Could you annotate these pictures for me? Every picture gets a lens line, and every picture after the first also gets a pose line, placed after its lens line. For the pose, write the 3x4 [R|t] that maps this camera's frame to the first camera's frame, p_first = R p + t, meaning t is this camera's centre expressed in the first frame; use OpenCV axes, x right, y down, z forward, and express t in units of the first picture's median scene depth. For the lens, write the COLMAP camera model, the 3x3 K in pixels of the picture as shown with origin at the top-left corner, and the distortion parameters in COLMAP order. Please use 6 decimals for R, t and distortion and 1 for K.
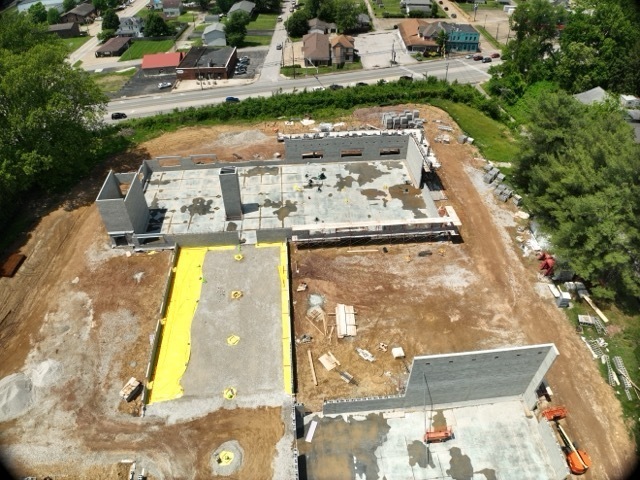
lens RADIAL K [[445.6, 0, 318.9], [0, 445.6, 237.7], [0, 0, 1]] dist [-0.098918, -0.017587]
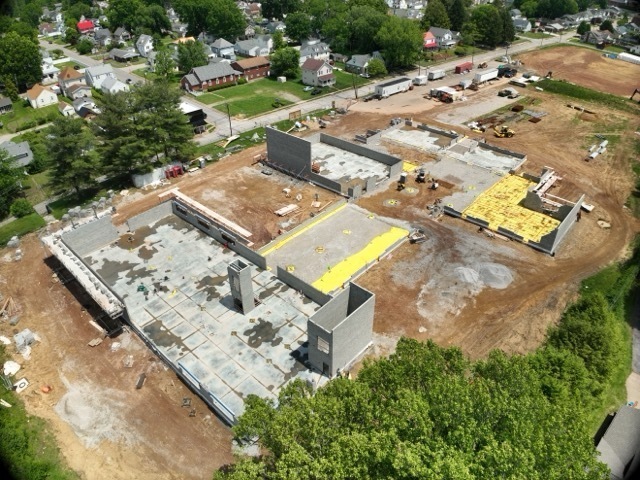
lens RADIAL K [[445.6, 0, 319.3], [0, 445.6, 240.2], [0, 0, 1]] dist [-0.098918, -0.017587]
pose [[-0.681096, -0.411200, 0.605824, -0.767233], [0.494546, 0.351798, 0.794772, -0.732067], [-0.539938, 0.840924, -0.036251, 0.817342]]
